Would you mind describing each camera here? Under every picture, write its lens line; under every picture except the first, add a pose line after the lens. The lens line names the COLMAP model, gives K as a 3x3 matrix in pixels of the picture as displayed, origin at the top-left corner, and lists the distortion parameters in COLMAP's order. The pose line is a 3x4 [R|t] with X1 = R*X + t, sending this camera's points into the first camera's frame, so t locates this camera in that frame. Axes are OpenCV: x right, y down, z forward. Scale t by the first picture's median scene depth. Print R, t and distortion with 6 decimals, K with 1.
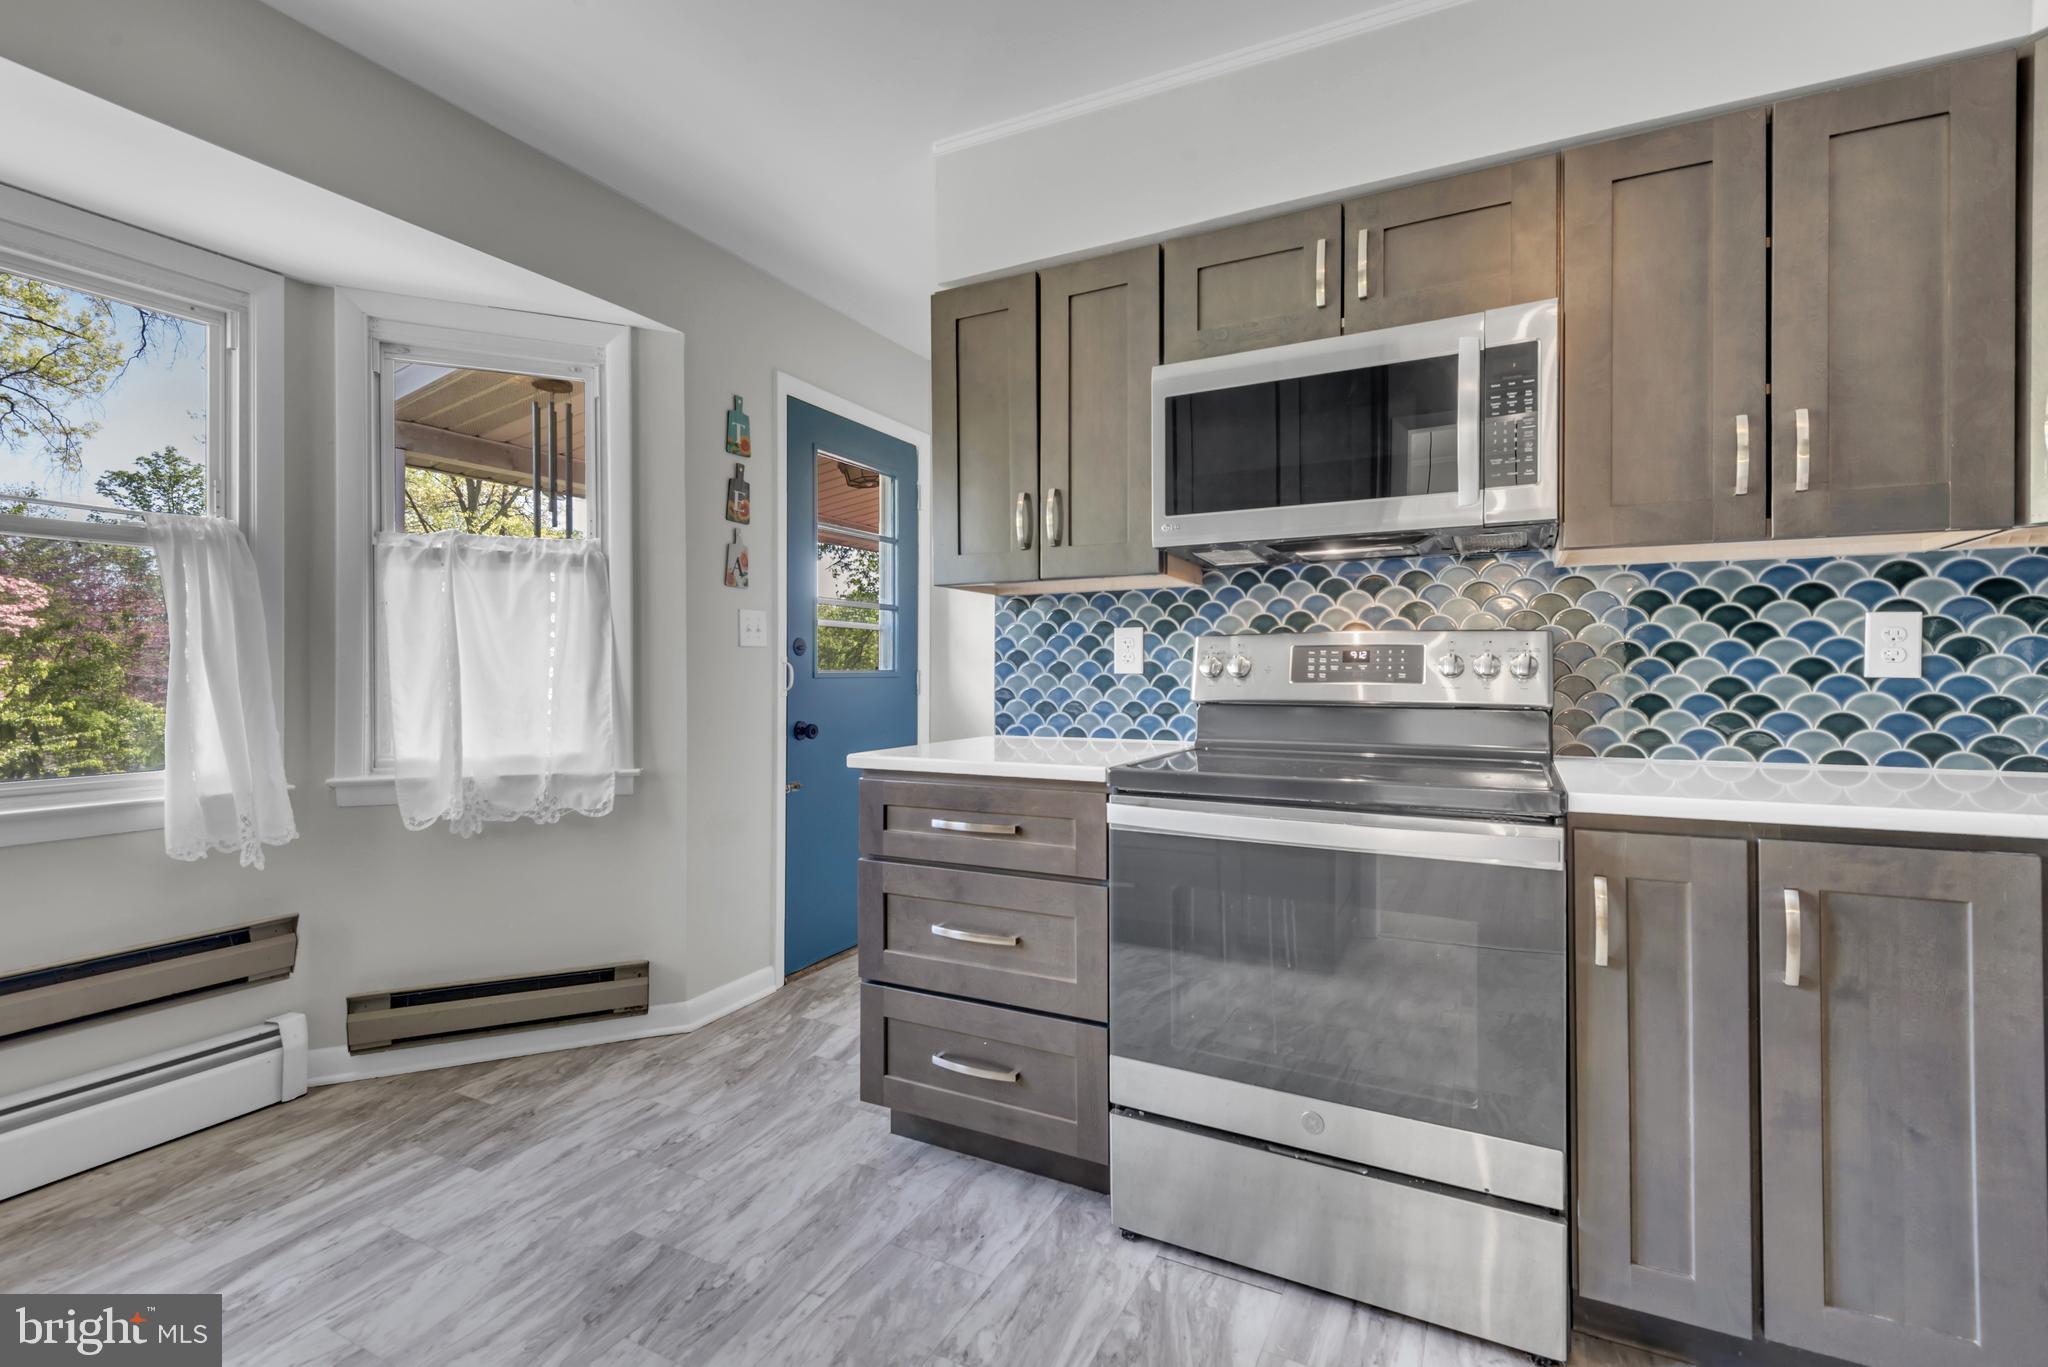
lens RADIAL K [[914.4, 0, 1015.3], [0, 914.4, 672.8], [0, 0, 1]] dist [-0.001374, -0.000728]
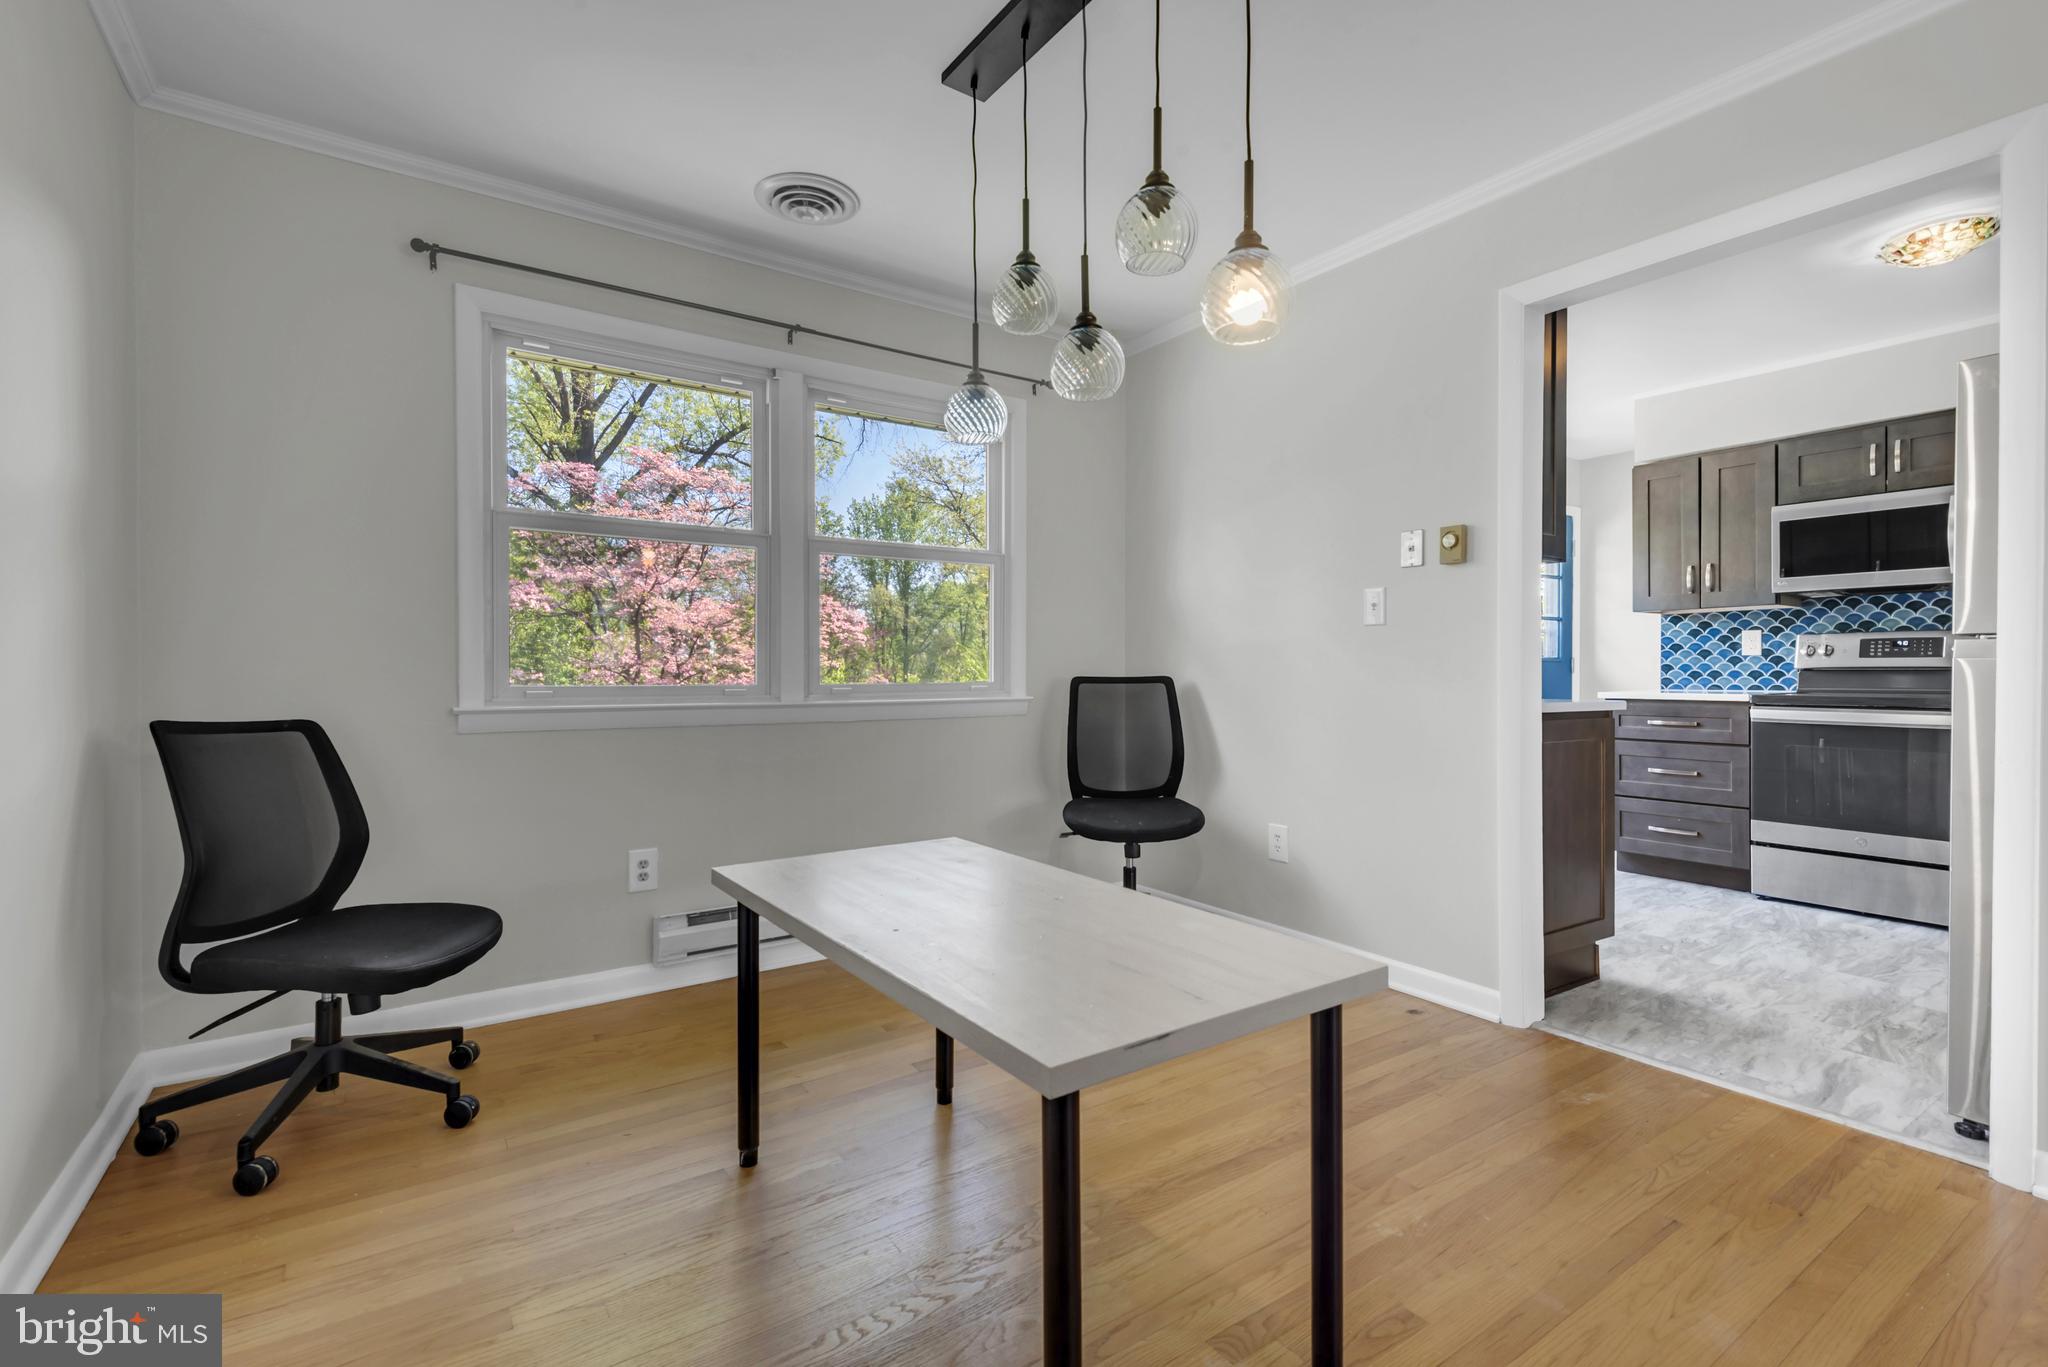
lens RADIAL K [[922.8, 0, 1015.5], [0, 922.8, 674.7], [0, 0, 1]] dist [0.000414, -0.010902]
pose [[0.878959, -0.001696, -0.476895, -0.342508], [0.003347, 0.999991, 0.002613, 0.035212], [0.476886, -0.003893, 0.878956, -1.546763]]
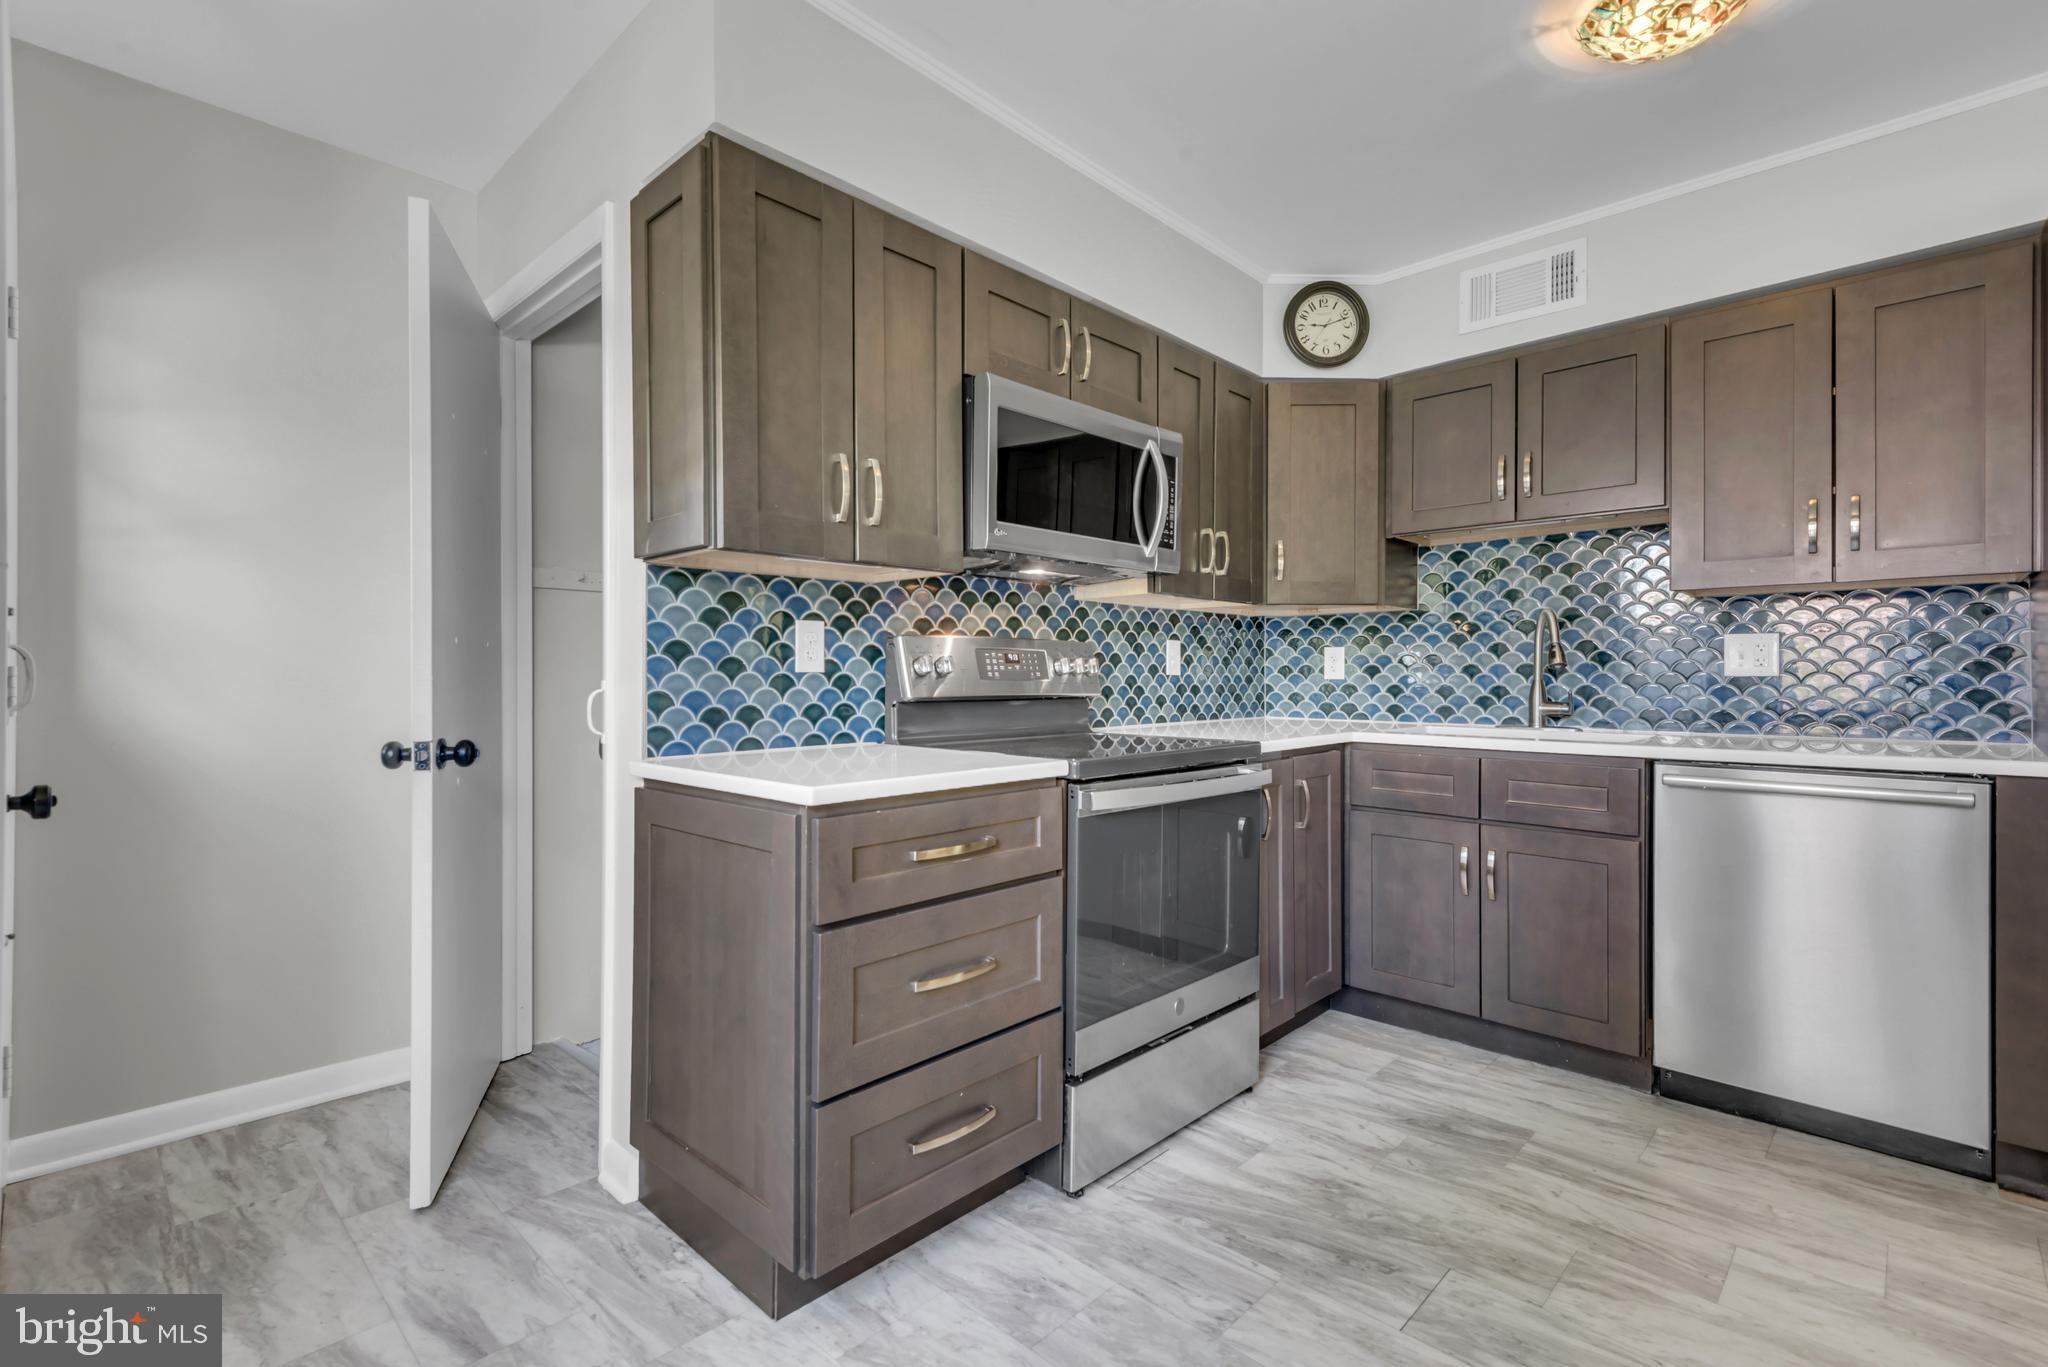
lens RADIAL K [[933.2, 0, 1023.1], [0, 933.2, 673.9], [0, 0, 1]] dist [0.029981, -0.010334]
pose [[0.271440, 0.000891, 0.962455, -0.787097], [-0.000579, 1.000000, -0.000763, 0.003522], [-0.962455, -0.000350, 0.271440, 0.624427]]
